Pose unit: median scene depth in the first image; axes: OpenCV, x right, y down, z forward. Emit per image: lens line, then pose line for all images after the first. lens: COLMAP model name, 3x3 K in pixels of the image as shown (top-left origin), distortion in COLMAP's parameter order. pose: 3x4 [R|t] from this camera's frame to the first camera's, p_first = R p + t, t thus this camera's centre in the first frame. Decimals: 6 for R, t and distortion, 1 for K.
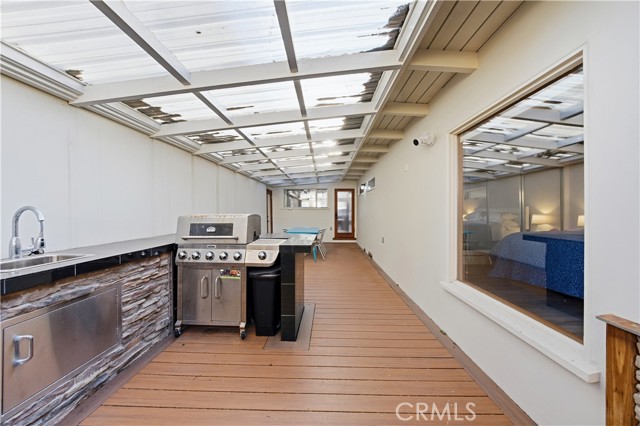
lens RADIAL K [[226.4, 0, 320.3], [0, 226.4, 214.8], [0, 0, 1]] dist [-0.027108, 0.000421]
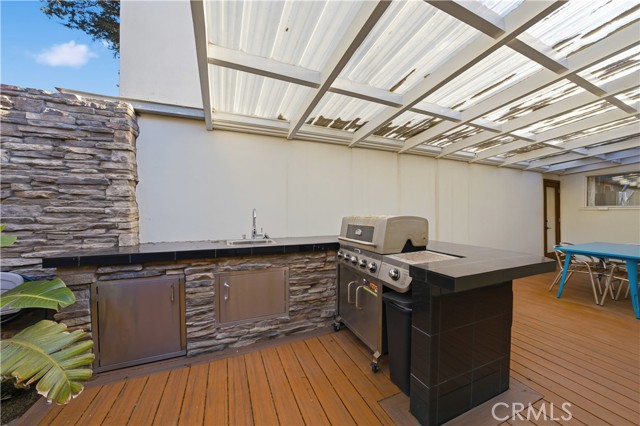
lens RADIAL K [[226.4, 0, 320.3], [0, 226.4, 214.8], [0, 0, 1]] dist [-0.027108, 0.000421]
pose [[0.410340, 0.013993, -0.911825, 0.293223], [-0.017791, 0.999815, 0.007337, -0.009379], [0.911759, 0.013212, 0.410513, 0.491055]]
